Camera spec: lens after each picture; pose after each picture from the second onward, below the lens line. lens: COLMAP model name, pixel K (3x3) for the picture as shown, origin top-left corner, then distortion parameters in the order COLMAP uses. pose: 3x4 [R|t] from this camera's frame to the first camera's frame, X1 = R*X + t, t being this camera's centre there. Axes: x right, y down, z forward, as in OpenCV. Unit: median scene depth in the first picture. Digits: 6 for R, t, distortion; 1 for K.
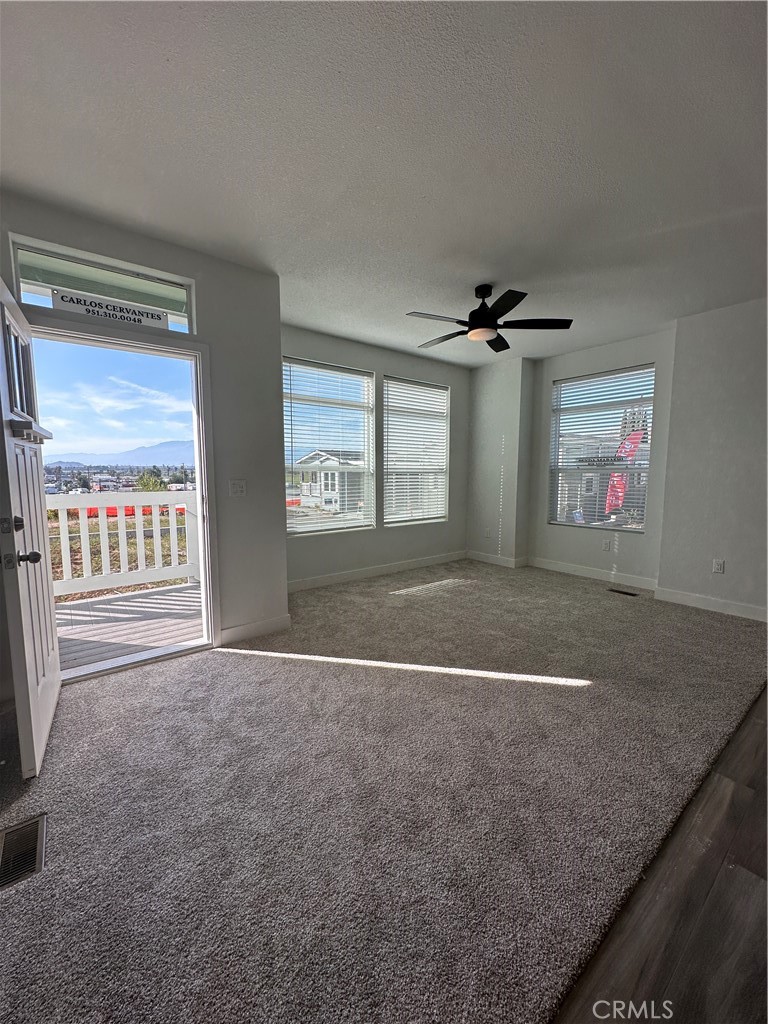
lens RADIAL K [[409.2, 0, 383.5], [0, 409.2, 513.1], [0, 0, 1]] dist [-0.001529, -0.000162]
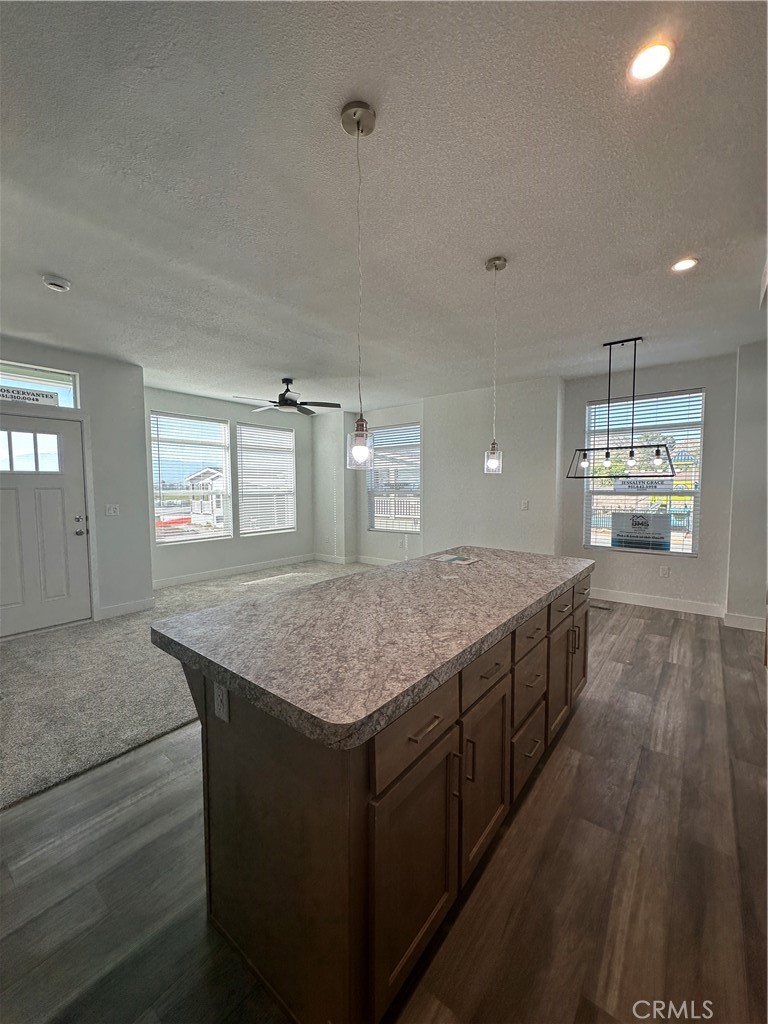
lens RADIAL K [[409.2, 0, 384.6], [0, 409.2, 511.6], [0, 0, 1]] dist [-0.001529, -0.000162]
pose [[0.972482, -0.019992, 0.232121, 0.149364], [0.029498, 0.998859, -0.037553, 0.017121], [-0.231105, 0.043367, 0.971962, -0.382061]]
